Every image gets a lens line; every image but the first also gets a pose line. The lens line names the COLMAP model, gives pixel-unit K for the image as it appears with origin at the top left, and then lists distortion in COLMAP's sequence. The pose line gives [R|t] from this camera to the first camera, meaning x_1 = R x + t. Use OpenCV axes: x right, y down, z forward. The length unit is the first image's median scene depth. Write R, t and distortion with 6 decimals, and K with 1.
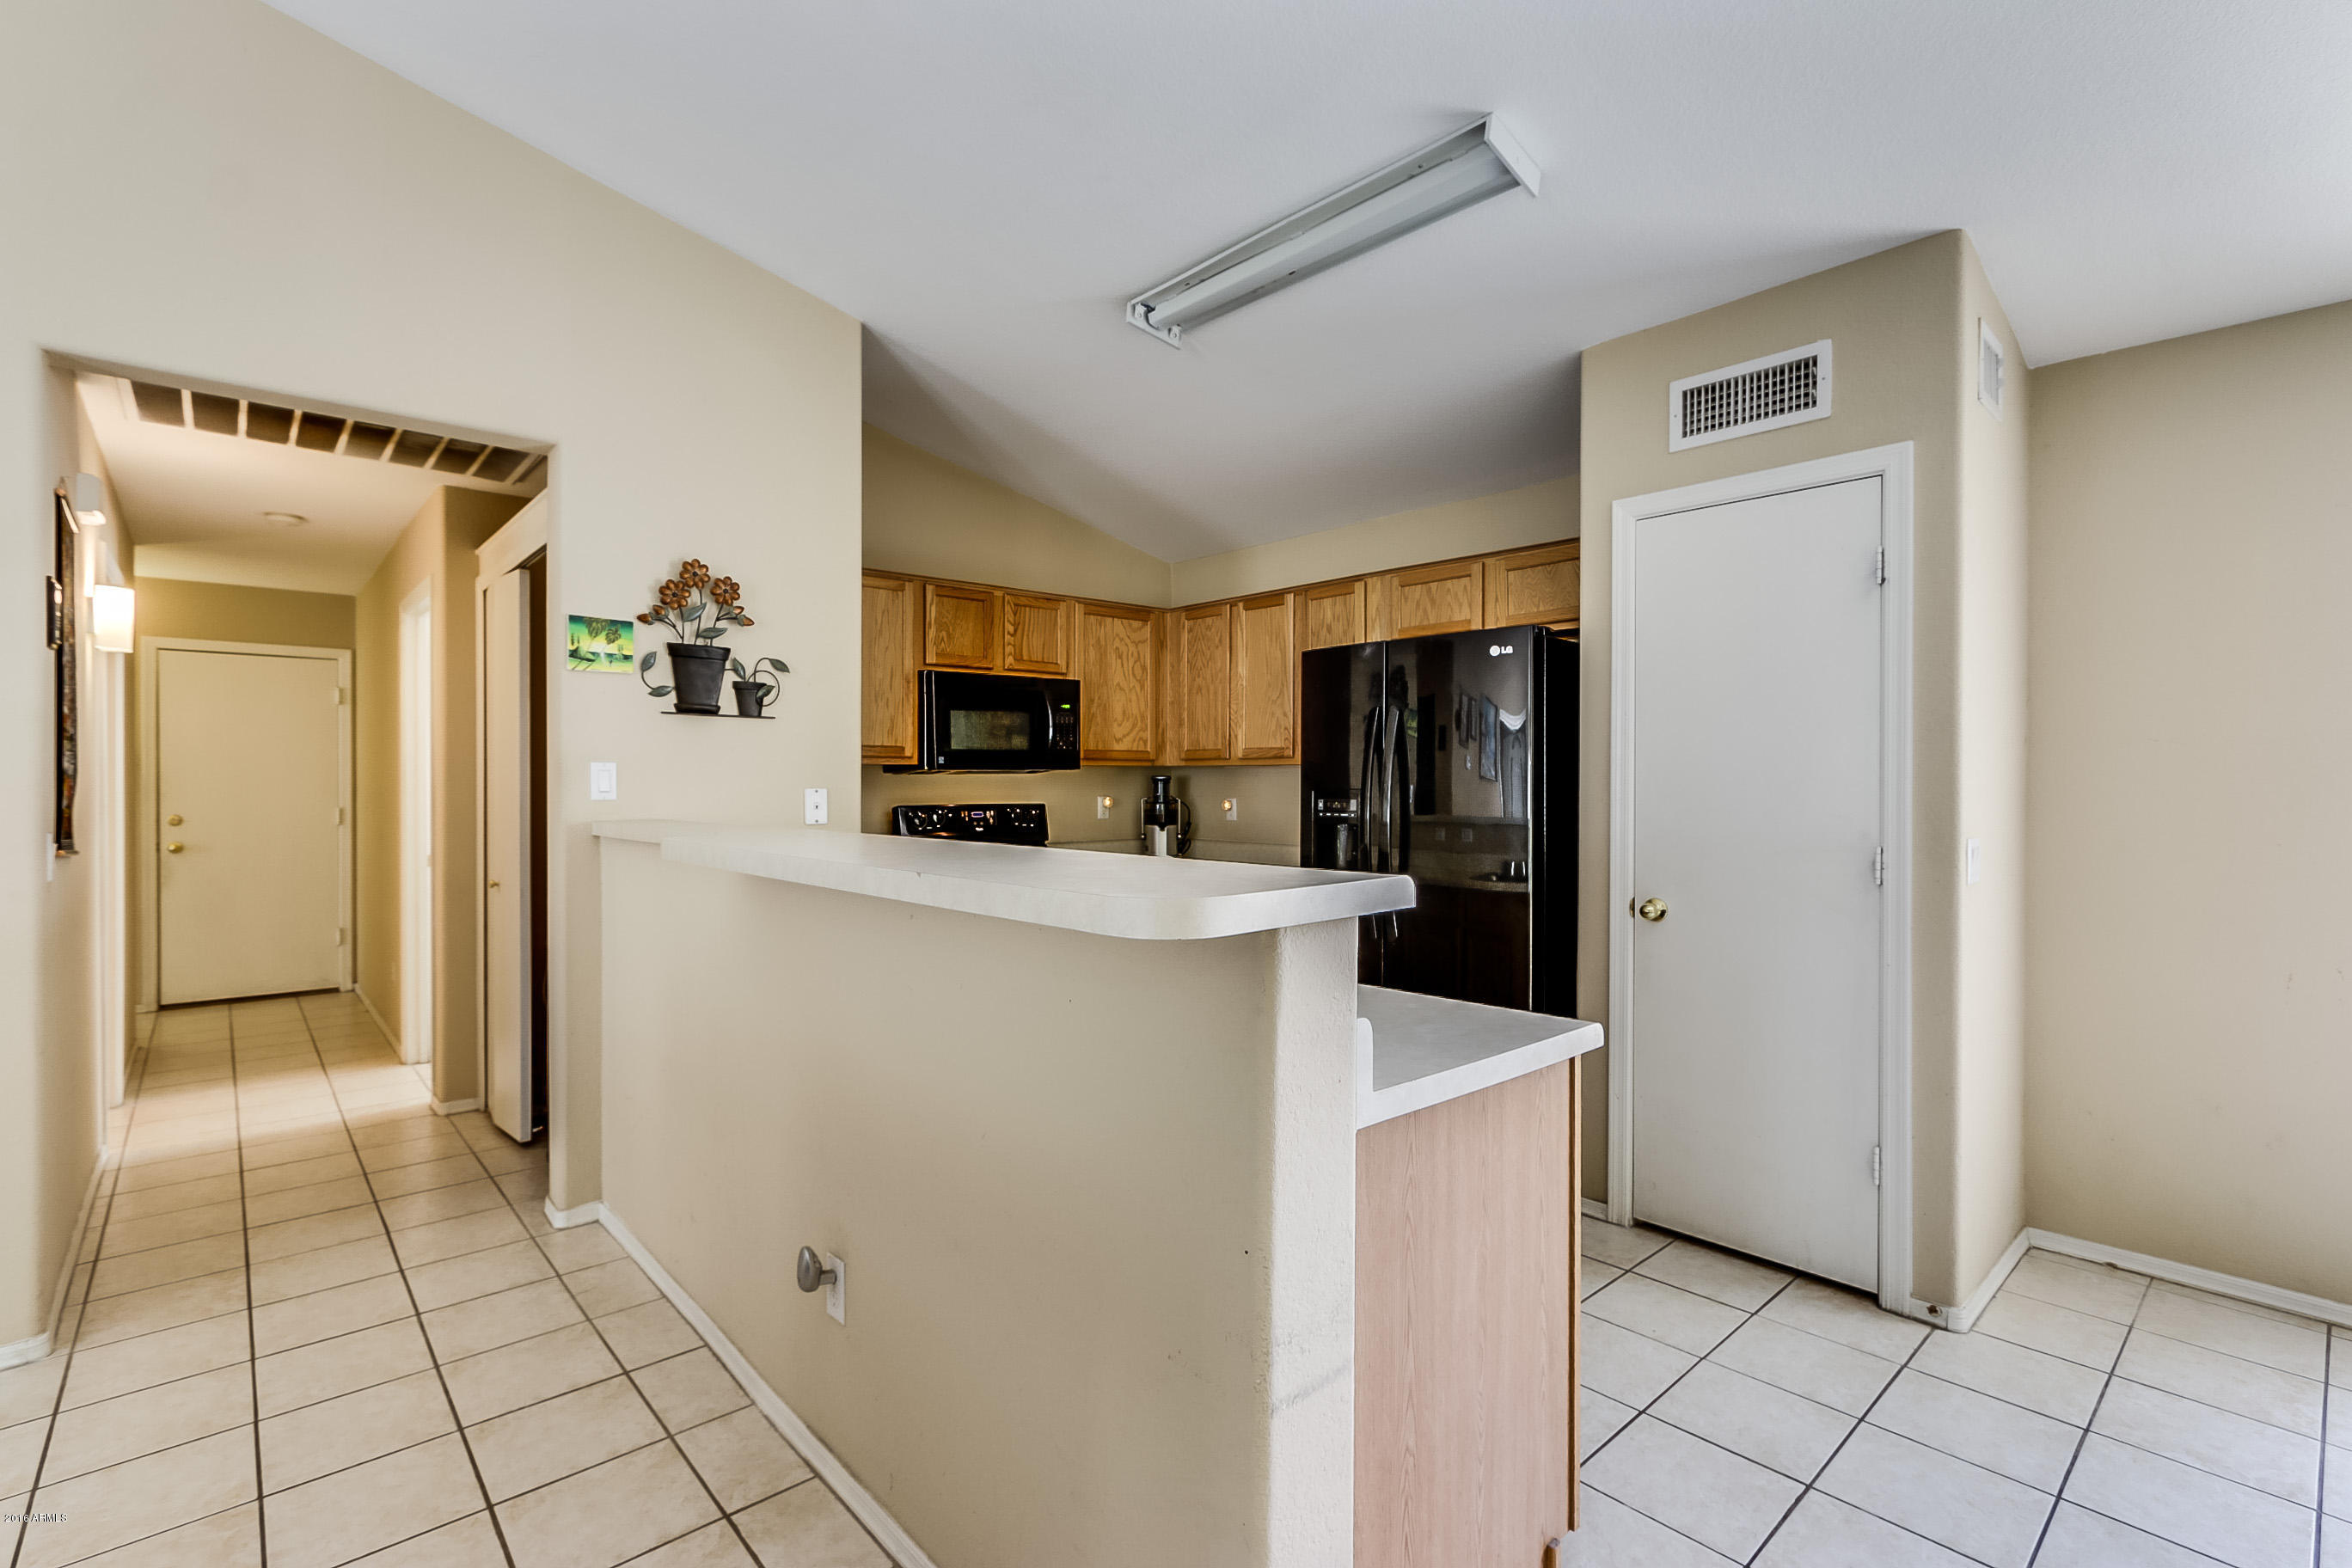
lens RADIAL K [[1063.8, 0, 1150.0], [0, 1063.8, 790.6], [0, 0, 1]] dist [0.001630, -0.000098]
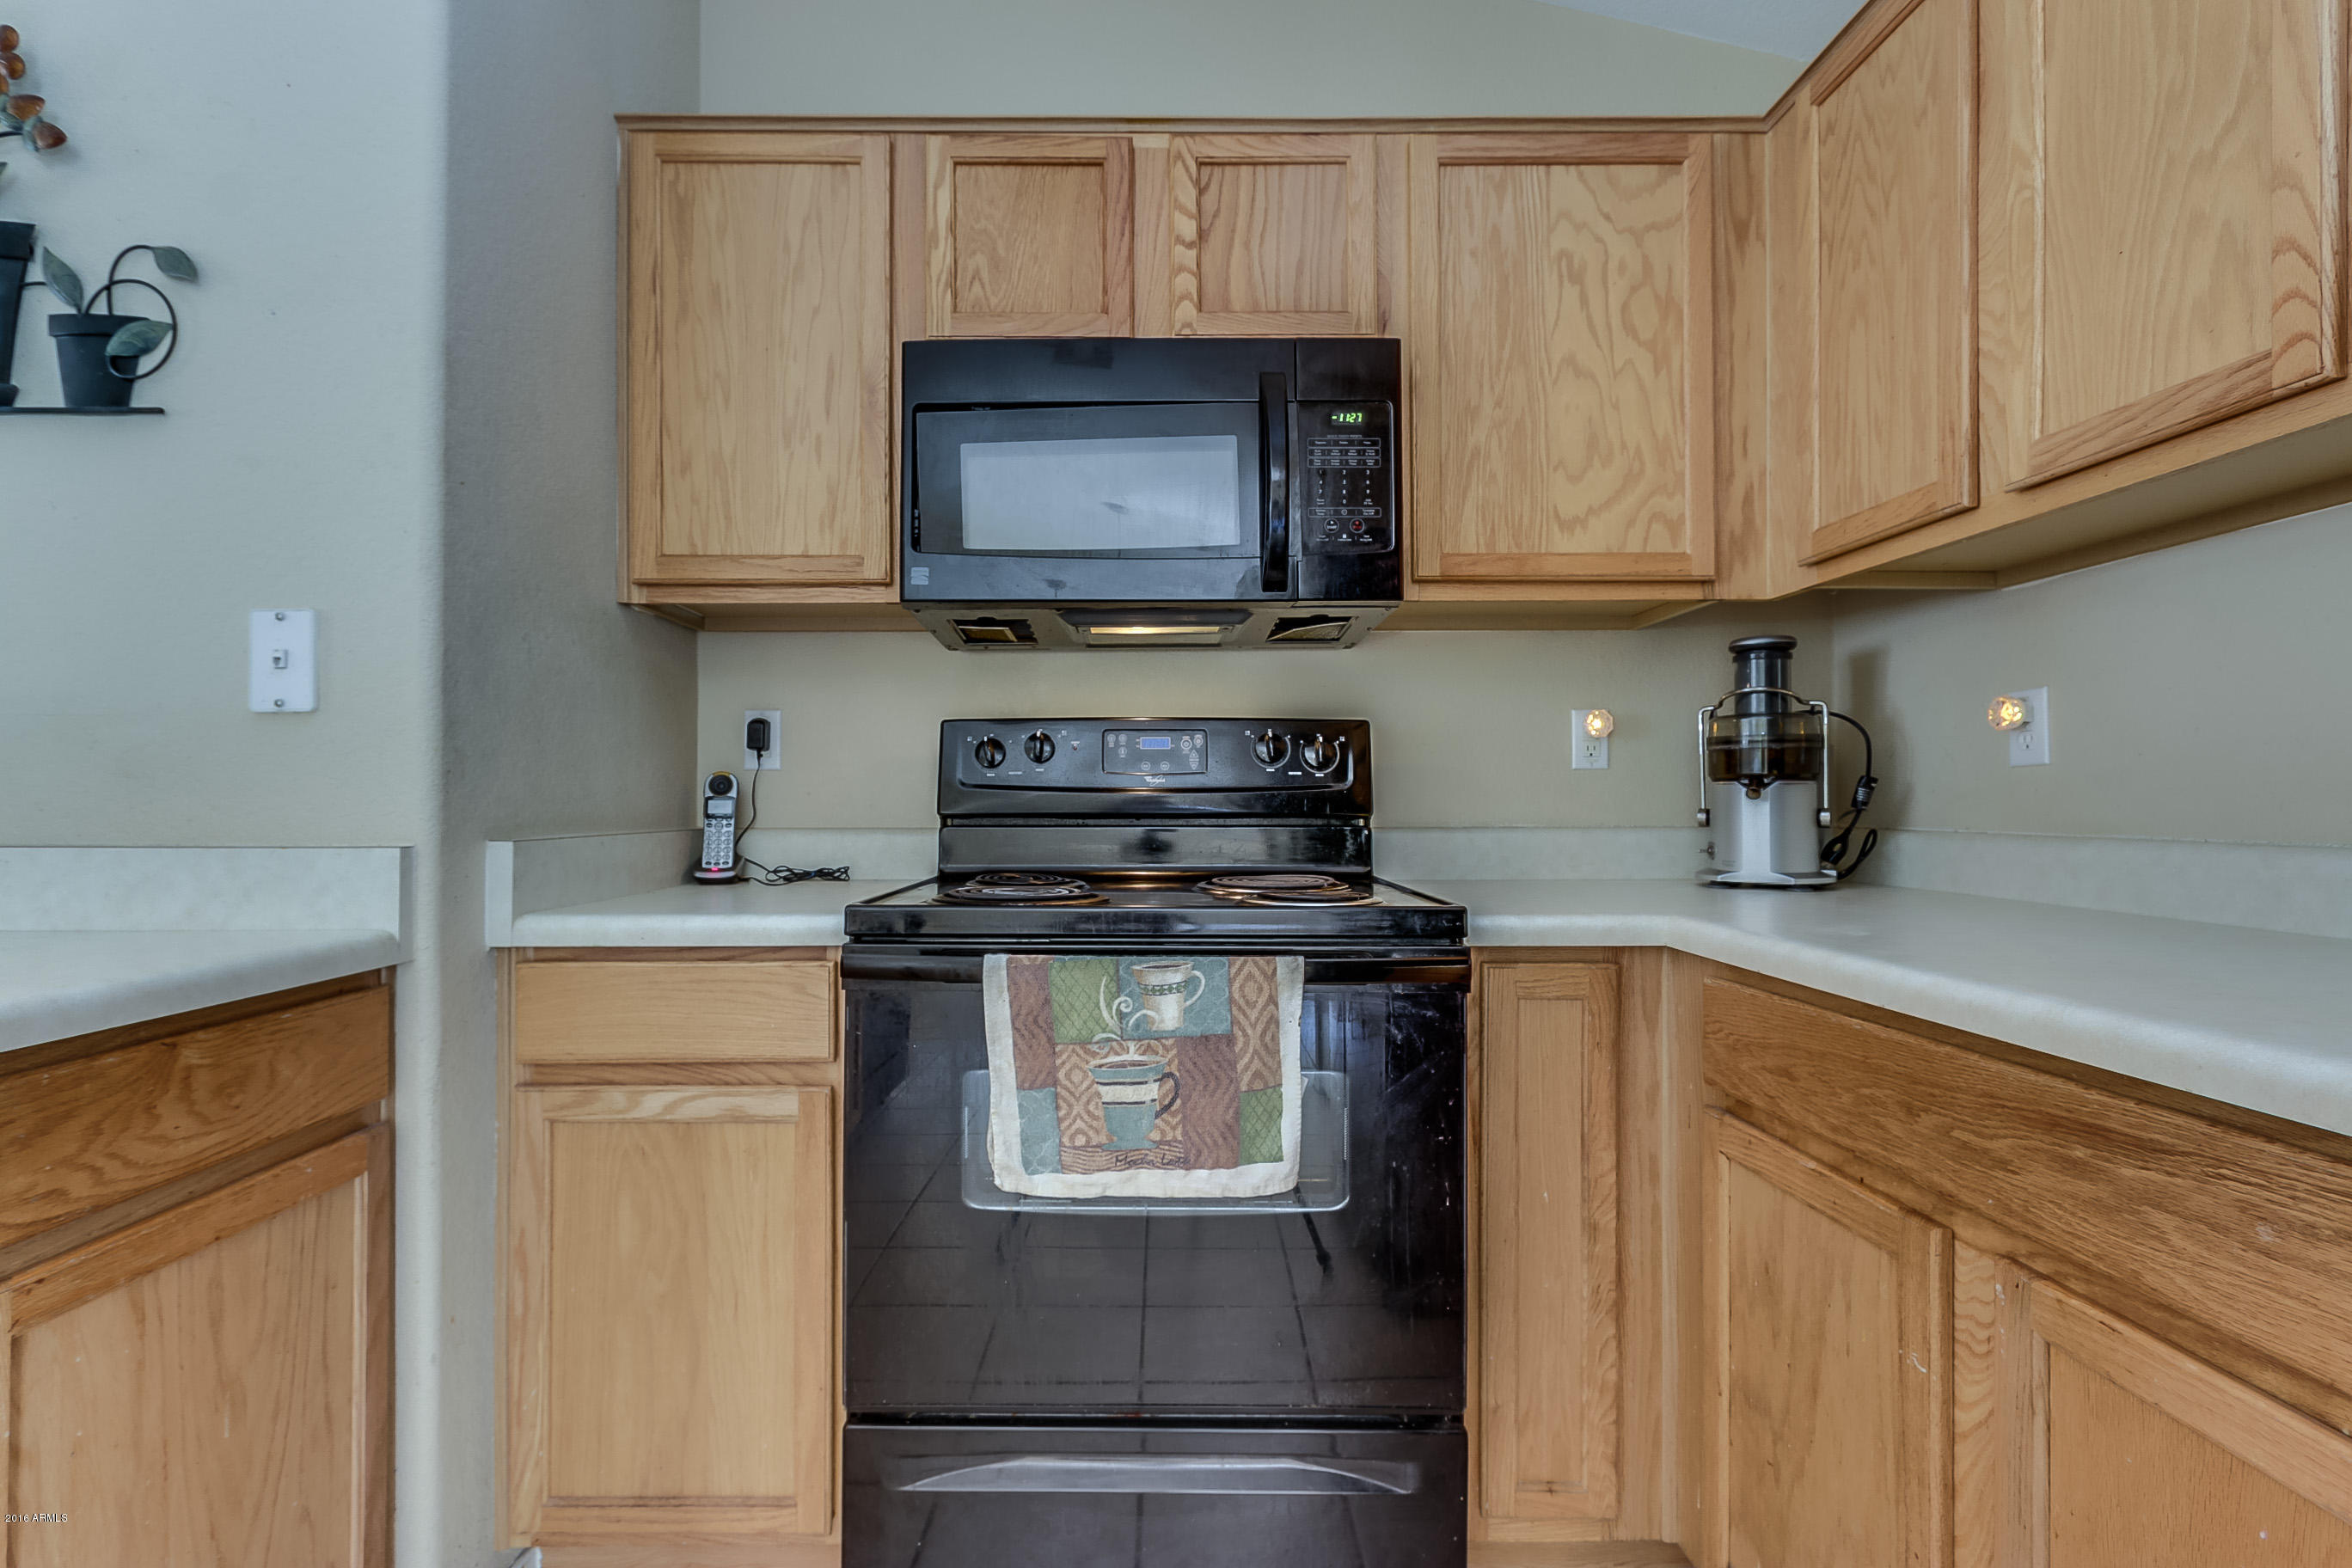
lens RADIAL K [[1063.8, 0, 1150.0], [0, 1063.8, 790.6], [0, 0, 1]] dist [0.001630, -0.000098]
pose [[0.759285, -0.007783, -0.650711, 0.128923], [-0.004431, 0.999843, -0.017130, 0.063961], [0.650743, 0.015890, 0.759132, 0.961060]]
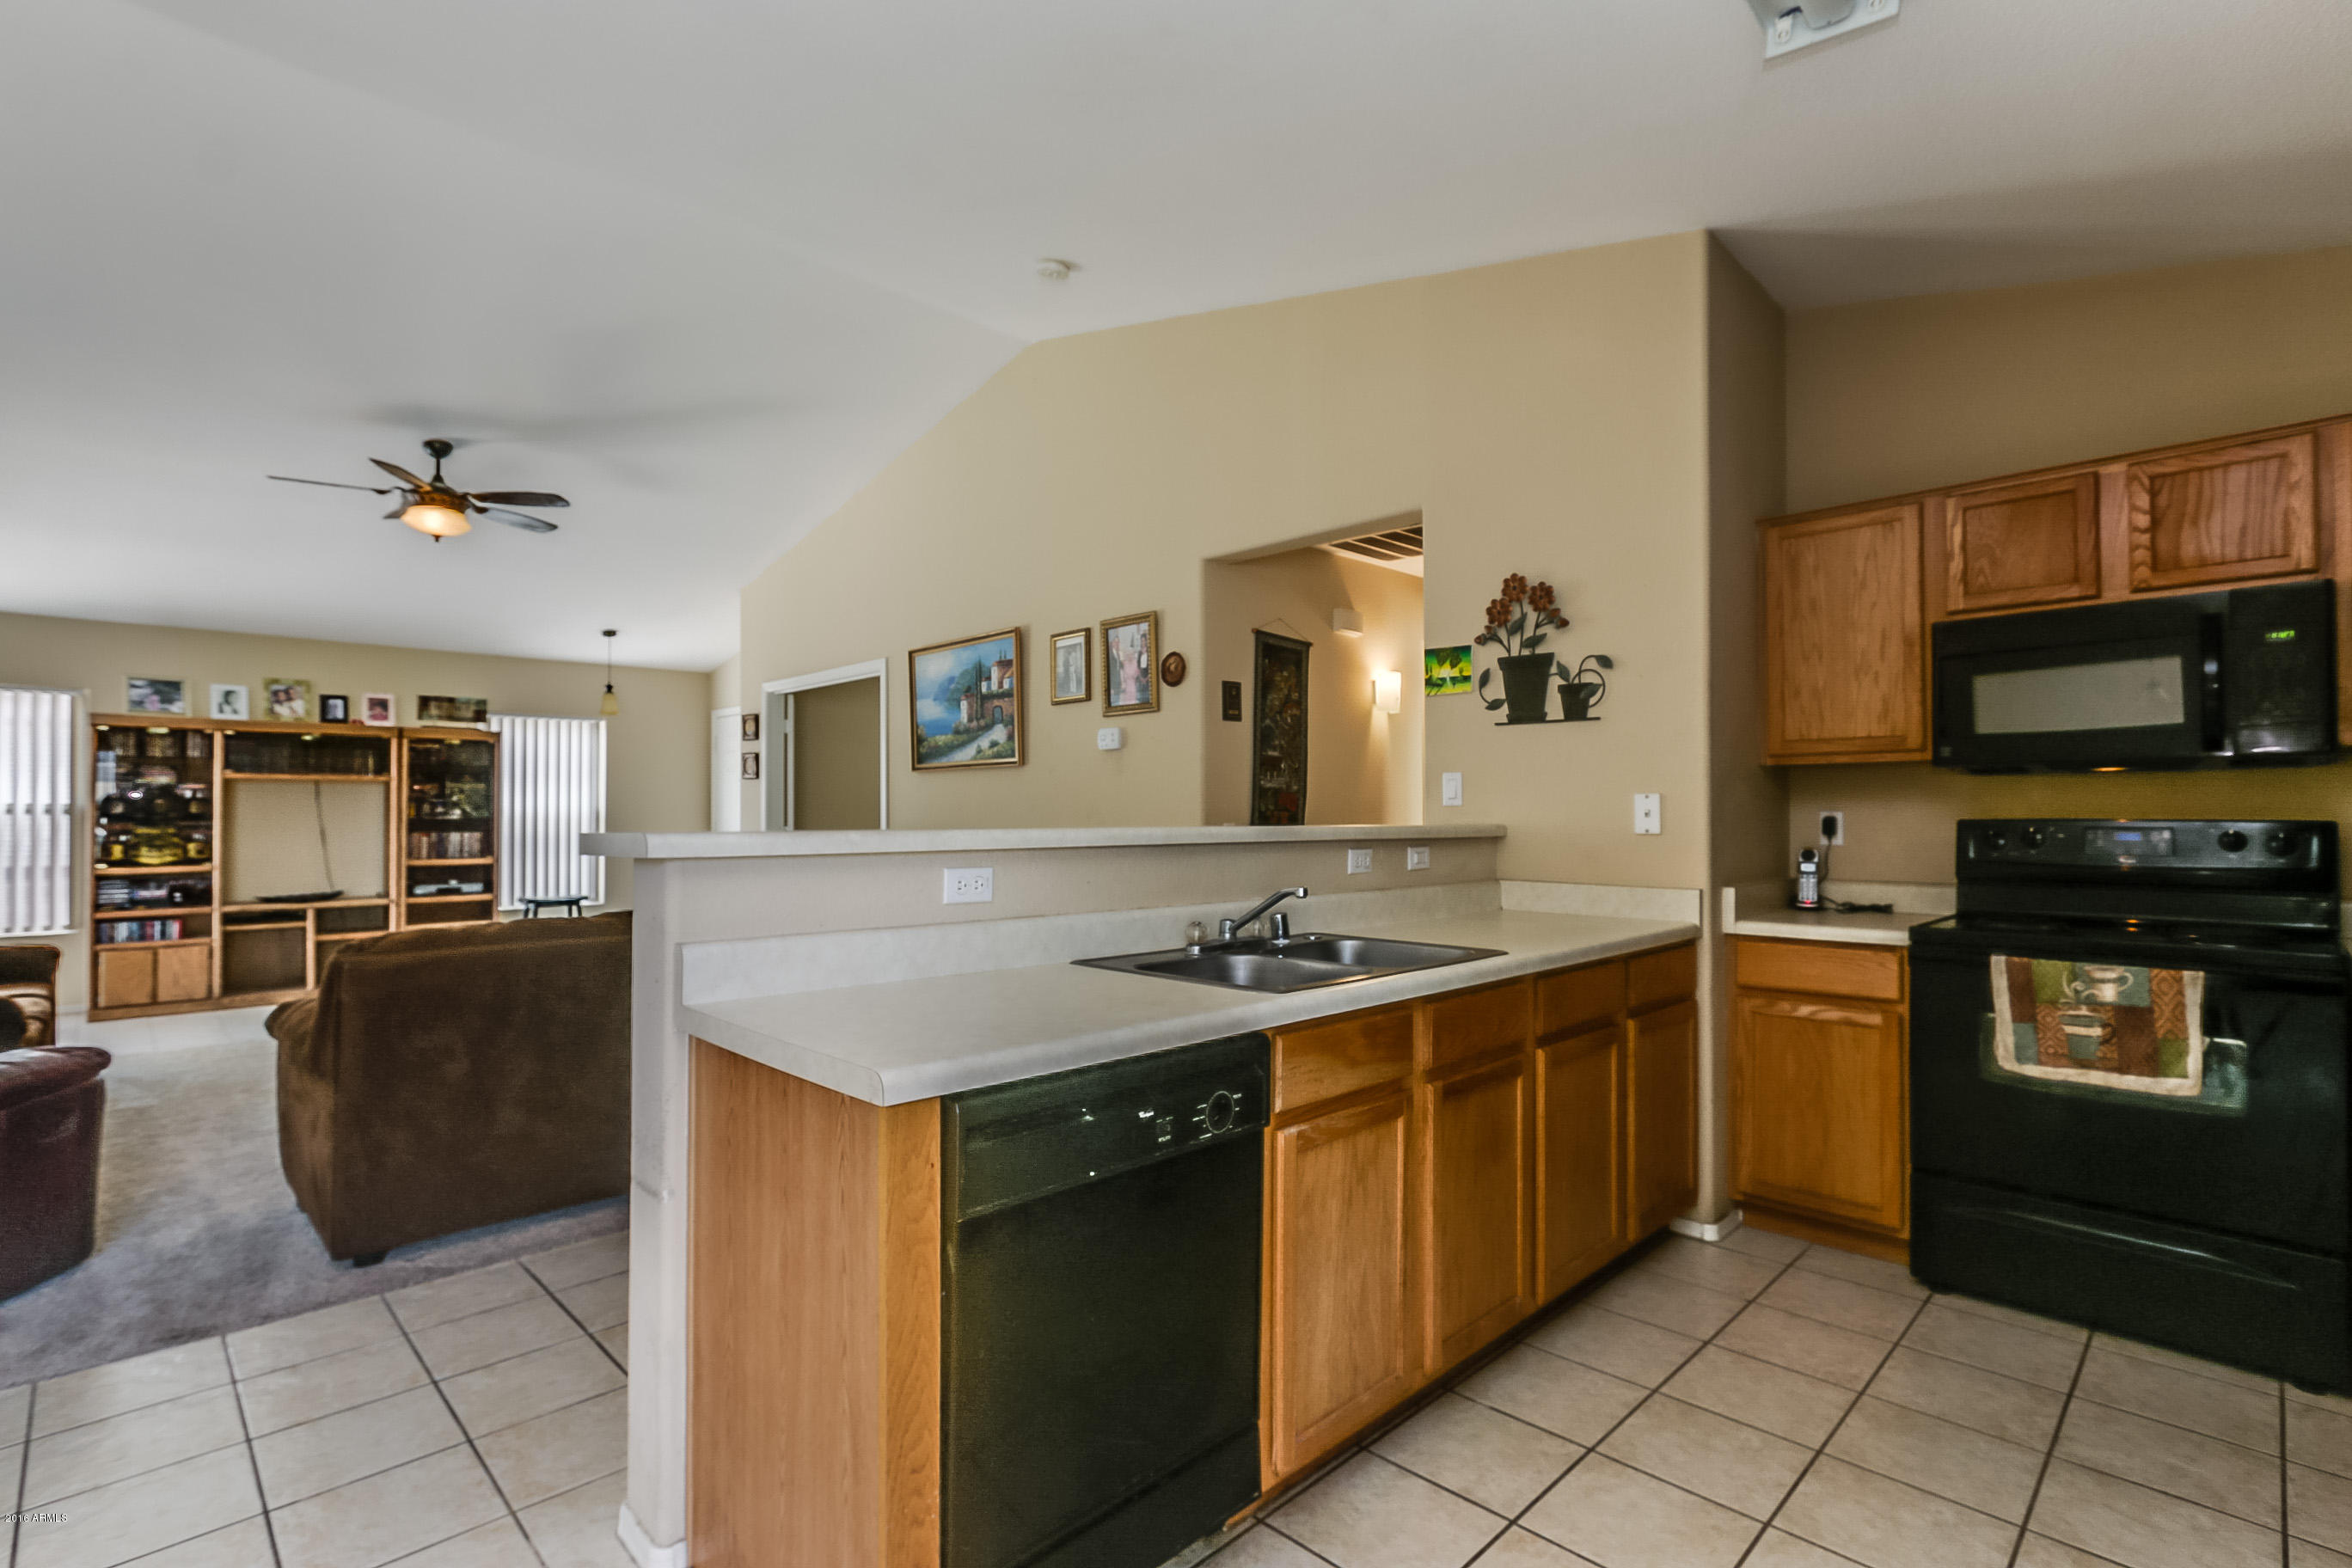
lens RADIAL K [[1081.0, 0, 1156.7], [0, 1081.0, 799.6], [0, 0, 1]] dist [-0.005711, 0.001387]
pose [[0.051566, -0.013420, -0.998579, 0.578889], [-0.007310, 0.999878, -0.013815, 0.019103], [0.998643, 0.008012, 0.051462, 0.573254]]
